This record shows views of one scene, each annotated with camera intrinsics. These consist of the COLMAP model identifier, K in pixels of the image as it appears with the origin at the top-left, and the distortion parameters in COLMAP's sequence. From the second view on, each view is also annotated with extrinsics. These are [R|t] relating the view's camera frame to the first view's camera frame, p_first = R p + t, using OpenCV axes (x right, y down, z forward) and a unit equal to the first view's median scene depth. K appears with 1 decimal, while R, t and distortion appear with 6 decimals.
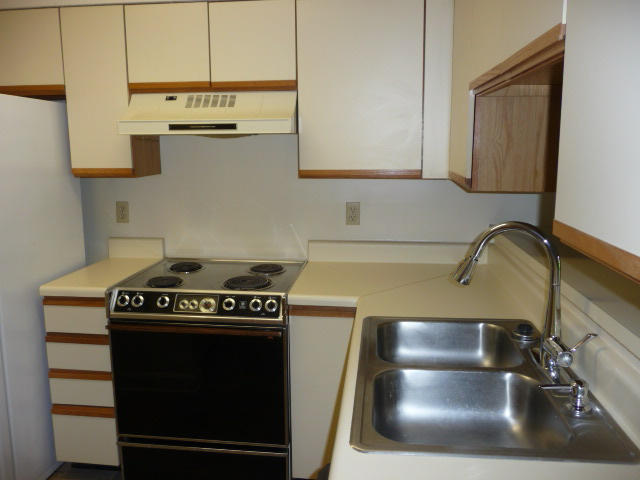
lens RADIAL K [[534.2, 0, 317.1], [0, 534.2, 240.2], [0, 0, 1]] dist [-0.028790, 0.010361]
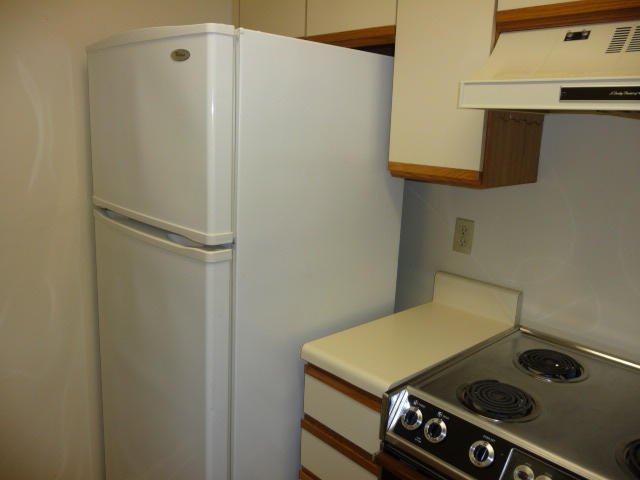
lens RADIAL K [[534.2, 0, 316.7], [0, 534.2, 235.9], [0, 0, 1]] dist [-0.028790, 0.010361]
pose [[0.758308, 0.164126, -0.630897, -0.119838], [-0.150959, 0.985692, 0.074980, -0.086967], [0.634177, 0.038381, 0.772235, 0.481933]]
